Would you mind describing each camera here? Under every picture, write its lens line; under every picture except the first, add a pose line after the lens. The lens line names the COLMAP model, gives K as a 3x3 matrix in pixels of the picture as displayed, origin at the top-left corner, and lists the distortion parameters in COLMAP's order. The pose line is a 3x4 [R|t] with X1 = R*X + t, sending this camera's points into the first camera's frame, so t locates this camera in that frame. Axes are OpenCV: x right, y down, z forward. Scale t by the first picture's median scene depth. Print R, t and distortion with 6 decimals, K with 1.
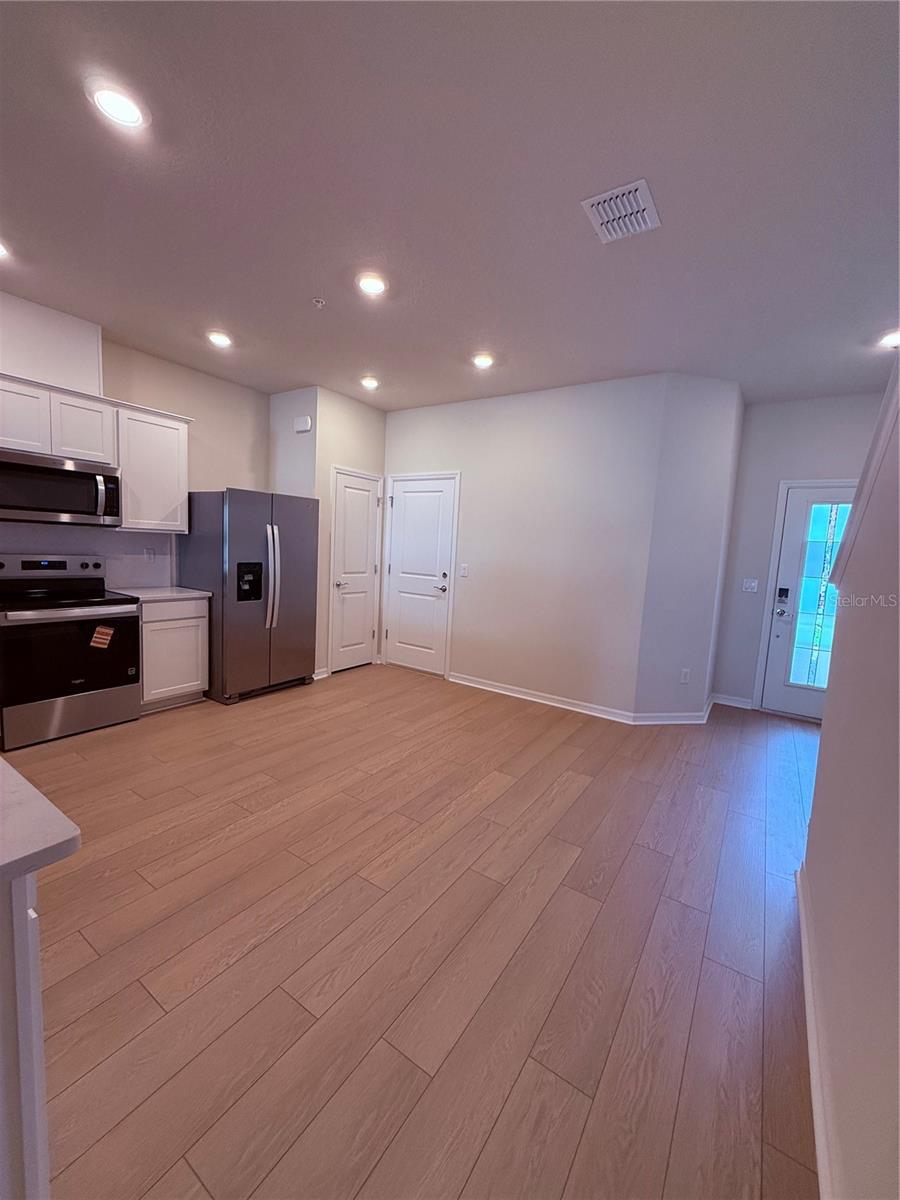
lens RADIAL K [[477.8, 0, 451.2], [0, 477.8, 594.2], [0, 0, 1]] dist [-0.001570, 0.000068]
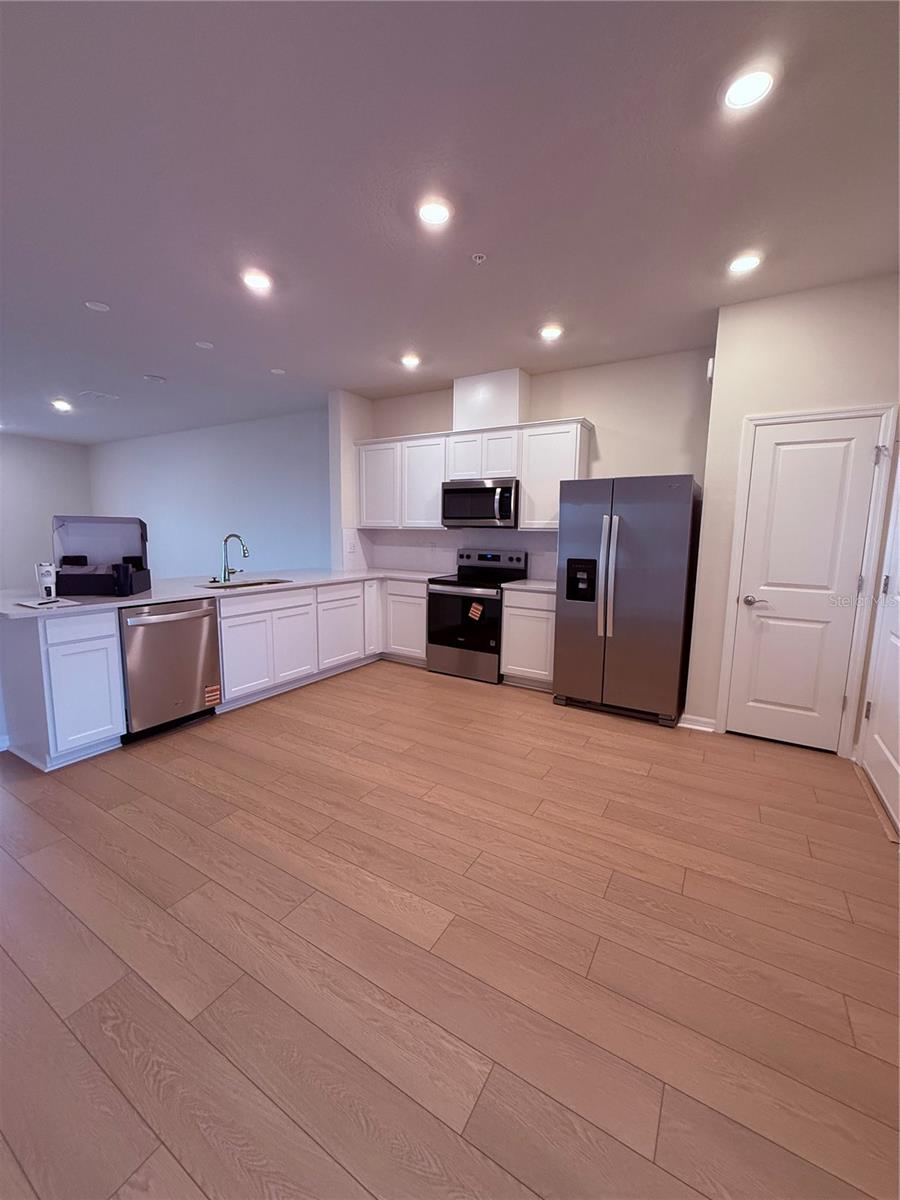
lens RADIAL K [[477.8, 0, 451.2], [0, 477.8, 594.2], [0, 0, 1]] dist [-0.001570, 0.000068]
pose [[0.048907, 0.078569, -0.995708, 0.507219], [-0.113673, 0.990862, 0.072603, -0.039612], [0.992314, 0.109635, 0.057391, 0.747985]]
